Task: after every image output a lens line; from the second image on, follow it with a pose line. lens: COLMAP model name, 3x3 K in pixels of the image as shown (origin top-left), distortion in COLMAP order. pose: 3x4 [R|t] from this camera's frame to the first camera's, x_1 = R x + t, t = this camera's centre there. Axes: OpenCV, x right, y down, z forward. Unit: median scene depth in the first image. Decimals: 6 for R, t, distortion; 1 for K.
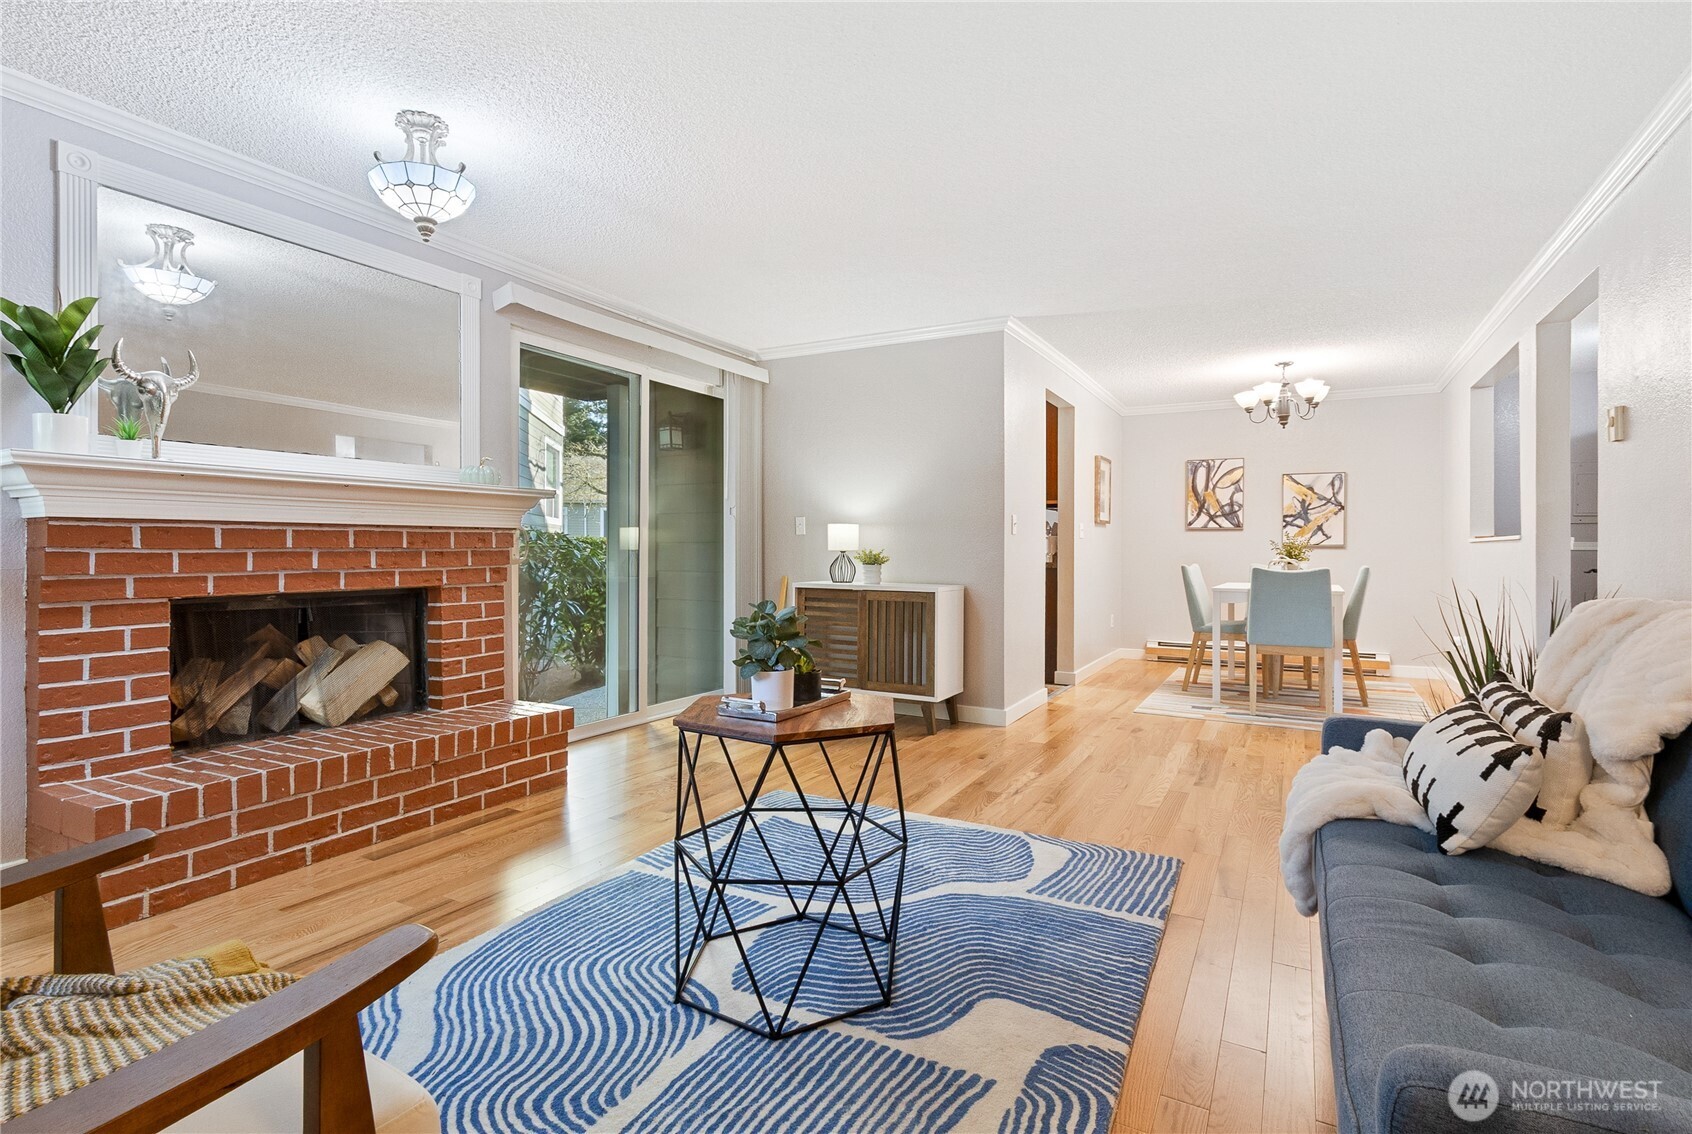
lens RADIAL K [[789.2, 0, 854.9], [0, 789.2, 554.4], [0, 0, 1]] dist [0.008627, -0.001714]
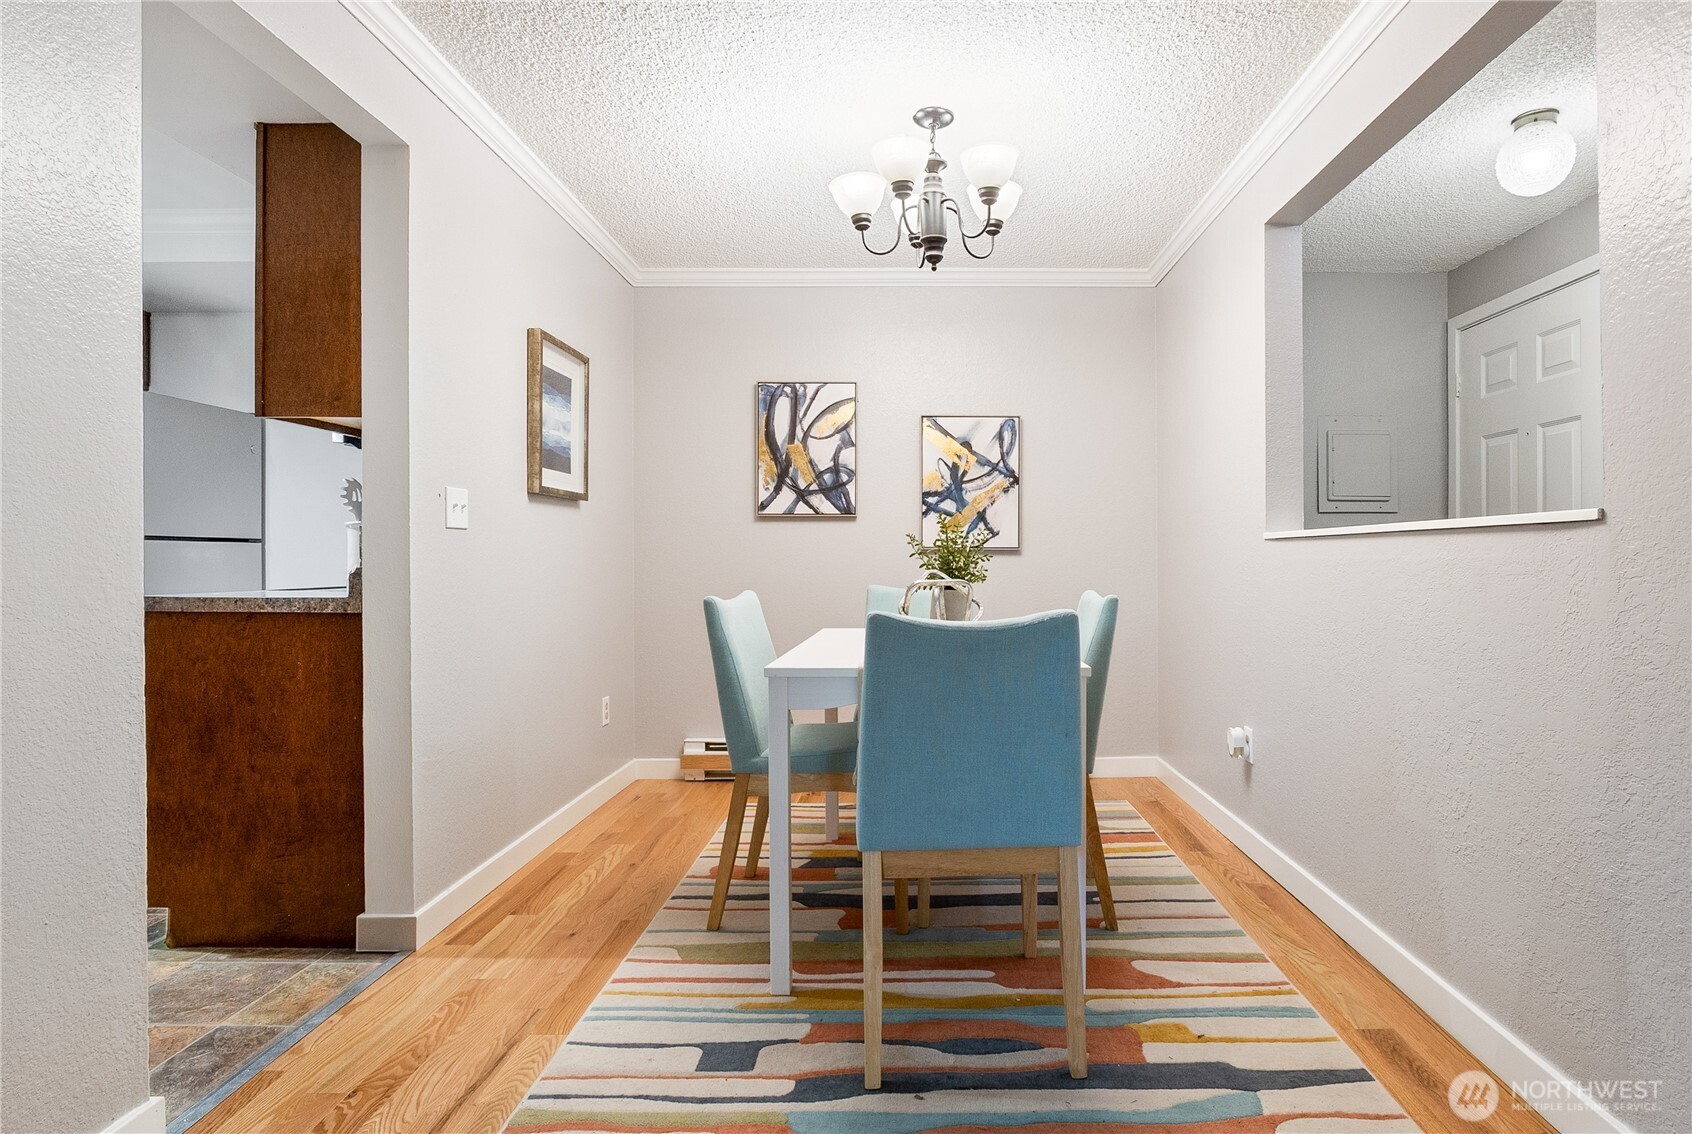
lens RADIAL K [[828.0, 0, 857.8], [0, 828.0, 561.0], [0, 0, 1]] dist [-0.002499, -0.002083]
pose [[0.902435, -0.005893, 0.430786, 0.261277], [0.006838, 0.999976, -0.000645, -0.002860], [-0.430772, 0.003528, 0.902454, 0.515726]]
